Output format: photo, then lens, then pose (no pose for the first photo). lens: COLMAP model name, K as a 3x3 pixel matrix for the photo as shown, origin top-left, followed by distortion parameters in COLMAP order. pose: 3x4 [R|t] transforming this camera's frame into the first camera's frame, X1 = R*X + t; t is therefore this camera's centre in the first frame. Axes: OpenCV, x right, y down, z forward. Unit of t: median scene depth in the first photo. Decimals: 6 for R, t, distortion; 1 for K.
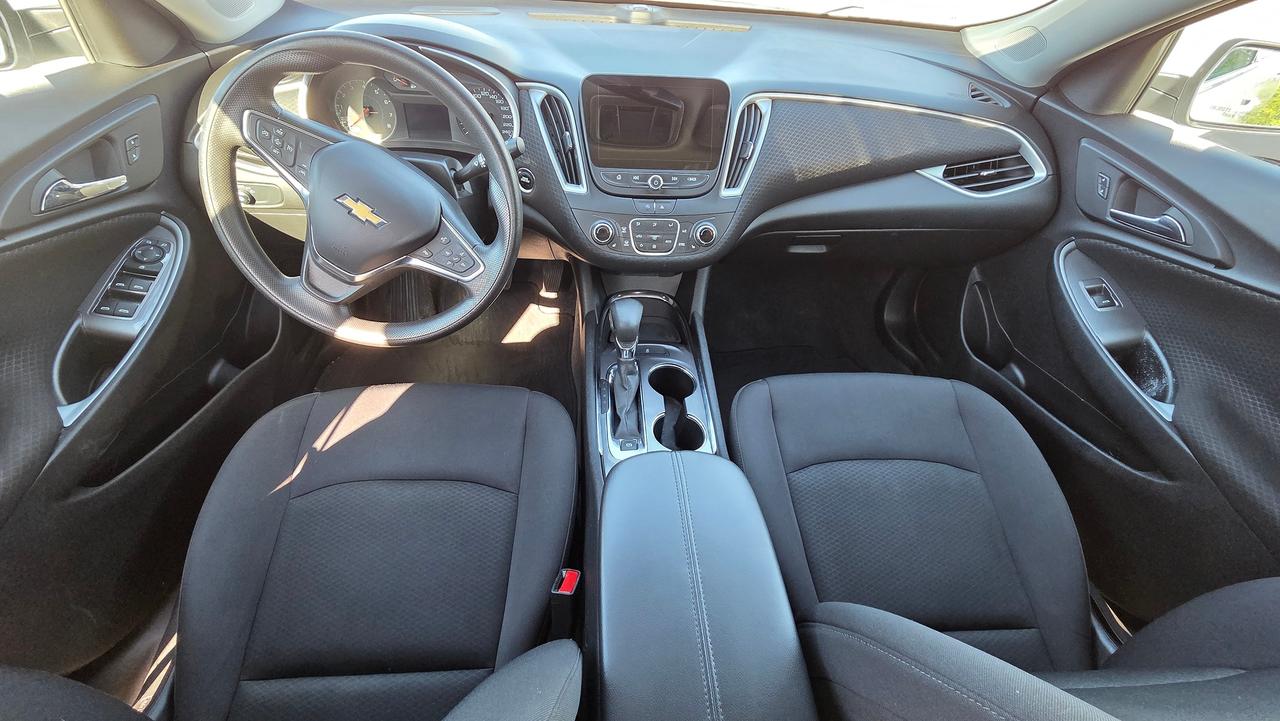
lens RADIAL K [[521.7, 0, 639.4], [0, 521.7, 358.4], [0, 0, 1]] dist [0.001234, 0.000242]
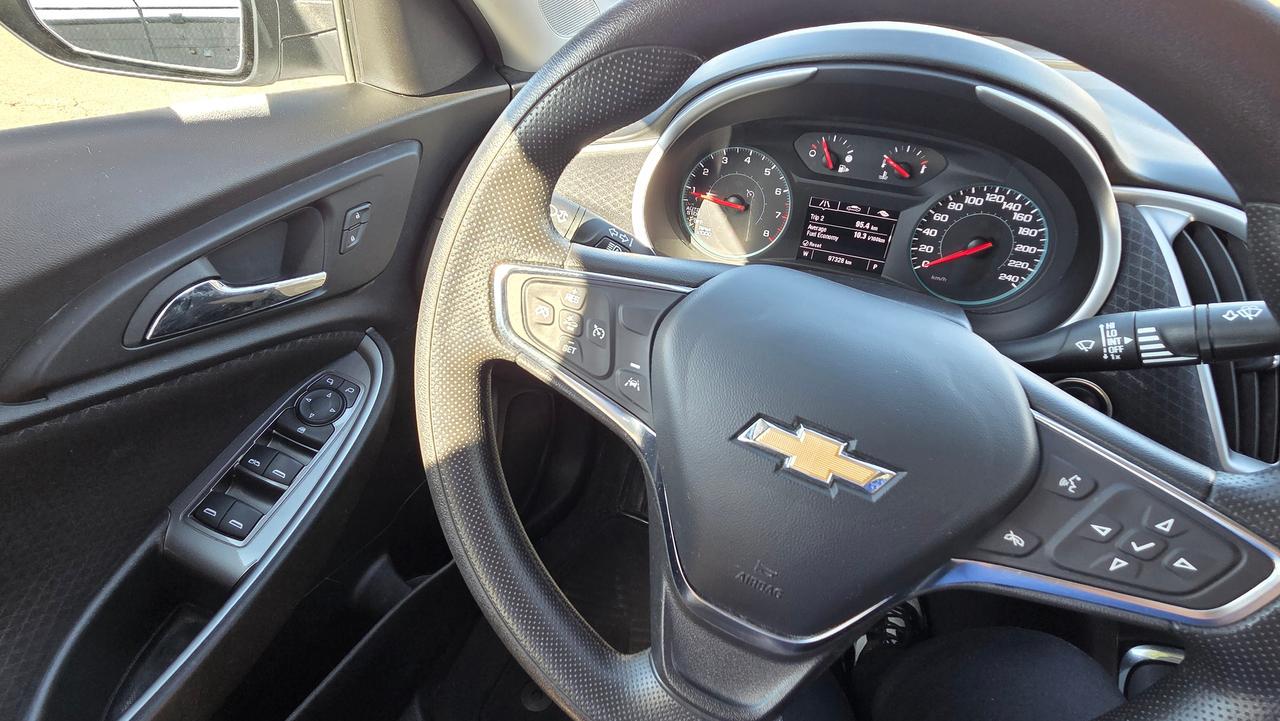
lens RADIAL K [[595.6, 0, 640.0], [0, 595.6, 360.5], [0, 0, 1]] dist [0.005176, -0.000839]
pose [[0.914900, 0.211504, -0.343838, -0.390048], [-0.262940, 0.958517, -0.110032, -0.241842], [0.306303, 0.191077, 0.932560, 0.465317]]
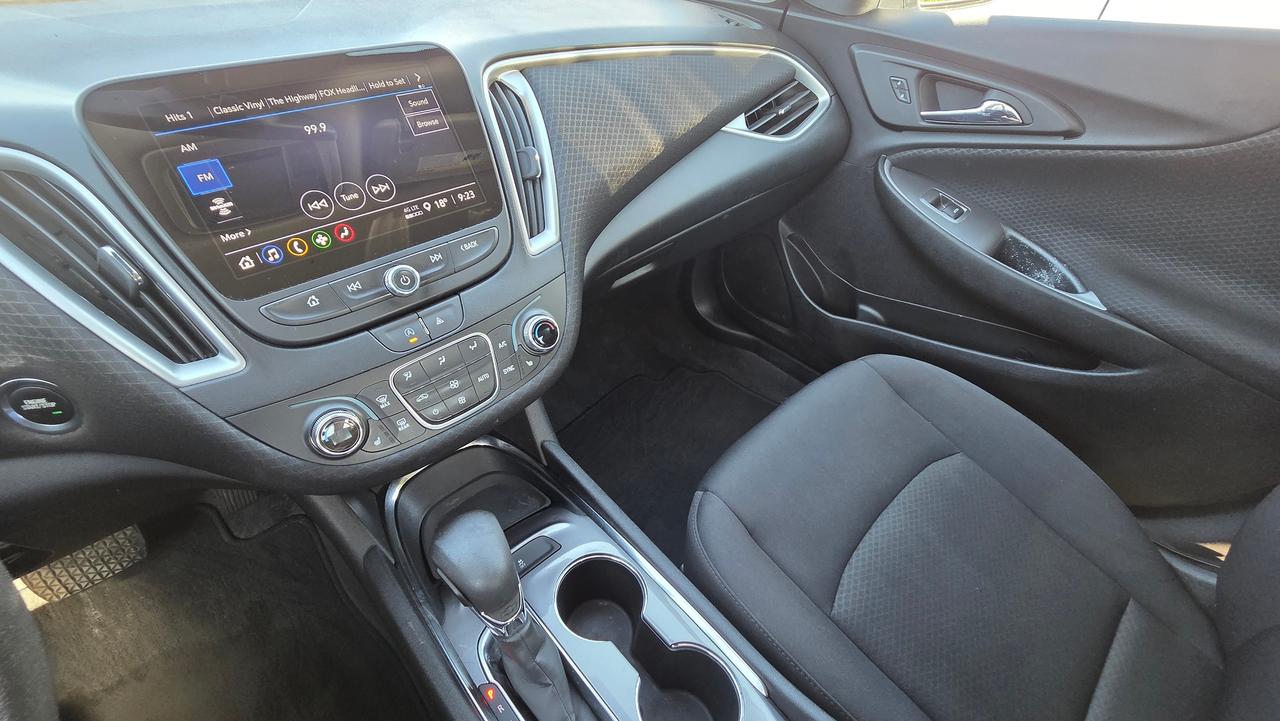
lens RADIAL K [[521.7, 0, 639.4], [0, 521.7, 358.4], [0, 0, 1]] dist [0.001234, 0.000242]
pose [[0.773053, -0.442489, 0.454526, -0.046810], [0.448211, 0.888063, 0.102232, -0.226604], [-0.448884, 0.124692, 0.884847, 0.501762]]
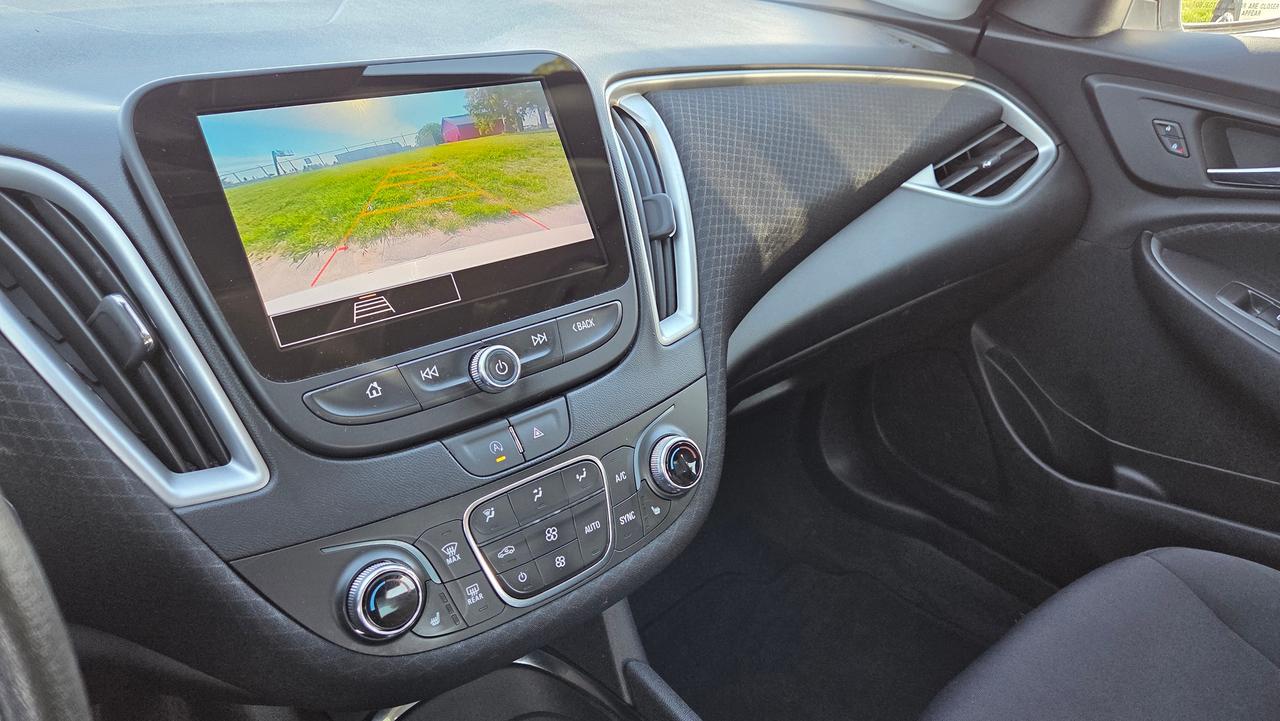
lens RADIAL K [[859.0, 0, 639.5], [0, 859.0, 349.5], [0, 0, 1]] dist [0.070618, -0.073596]
pose [[0.808815, -0.291766, 0.510578, -0.153518], [0.409612, 0.902490, -0.133152, -0.241913], [-0.421943, 0.316834, 0.849459, 0.525626]]
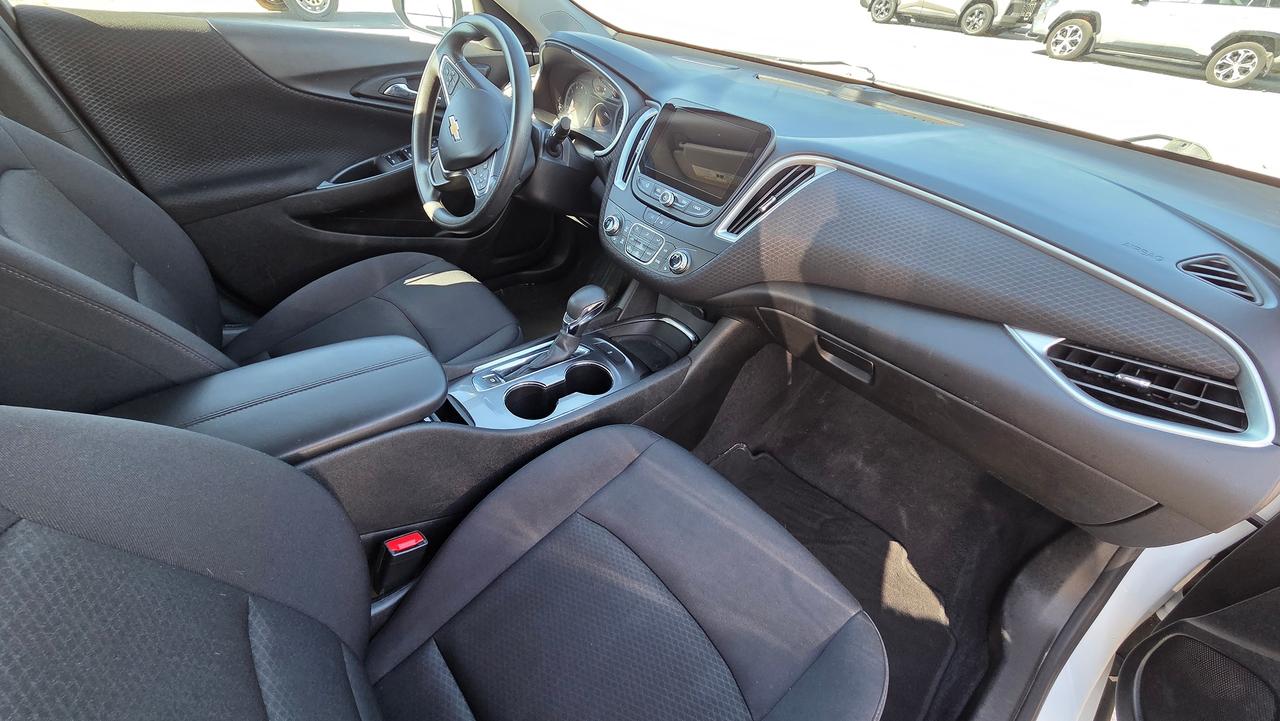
lens RADIAL K [[528.1, 0, 640.0], [0, 528.1, 360.5], [0, 0, 1]] dist [0.000219, 0.000113]
pose [[0.608297, 0.470703, -0.639073, 0.802576], [-0.581594, 0.812252, 0.044671, -0.091973], [0.540115, 0.344508, 0.767848, 0.277984]]
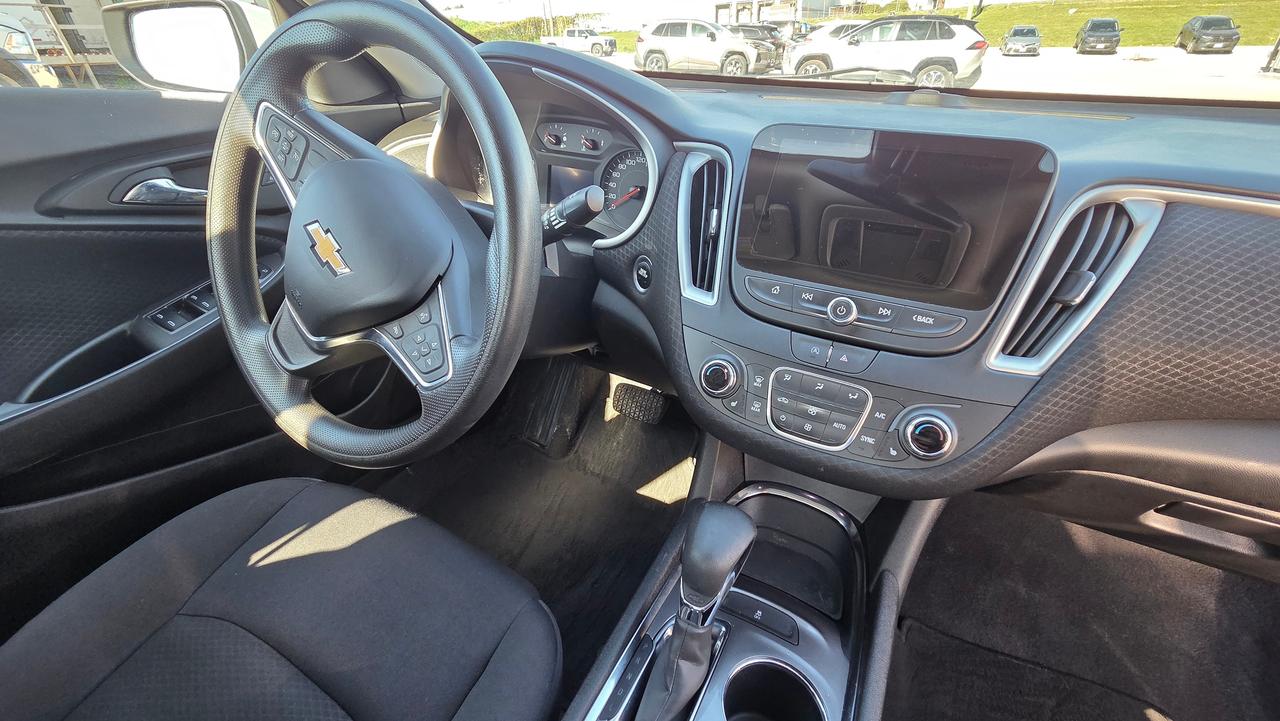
lens RADIAL K [[521.7, 0, 639.4], [0, 521.7, 358.4], [0, 0, 1]] dist [0.001234, 0.000242]
pose [[0.850342, 0.228977, -0.473801, 0.114498], [-0.343424, 0.923674, -0.169961, -0.135430], [0.398720, 0.307240, 0.864075, 0.482534]]
